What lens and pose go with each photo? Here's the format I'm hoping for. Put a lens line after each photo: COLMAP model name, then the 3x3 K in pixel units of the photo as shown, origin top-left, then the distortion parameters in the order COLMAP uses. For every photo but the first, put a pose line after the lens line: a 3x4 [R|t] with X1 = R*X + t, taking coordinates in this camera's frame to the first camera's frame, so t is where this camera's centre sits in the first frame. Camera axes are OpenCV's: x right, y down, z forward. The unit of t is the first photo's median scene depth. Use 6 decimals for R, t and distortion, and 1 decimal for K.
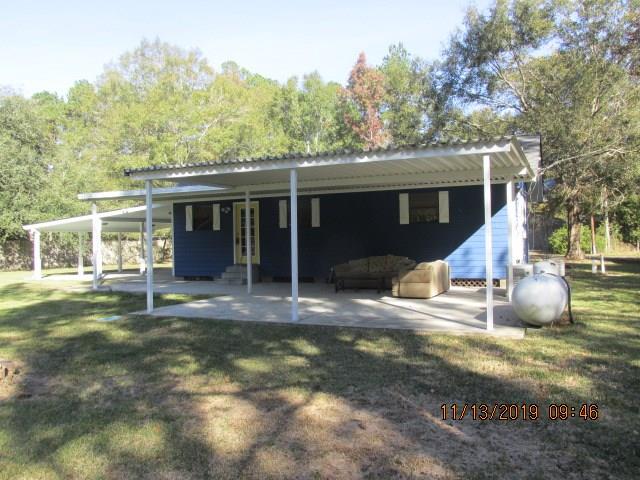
lens RADIAL K [[548.9, 0, 321.4], [0, 548.9, 236.9], [0, 0, 1]] dist [-0.034202, 0.010196]
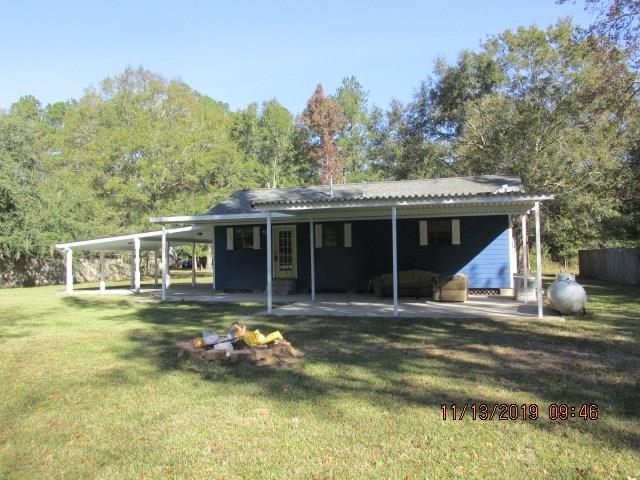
lens RADIAL K [[548.9, 0, 324.1], [0, 548.9, 237.0], [0, 0, 1]] dist [-0.034202, 0.010196]
pose [[0.989920, 0.006841, 0.141464, -0.139021], [-0.002012, 0.999411, -0.034254, 0.000580], [-0.141615, 0.033624, 0.989351, -0.114472]]
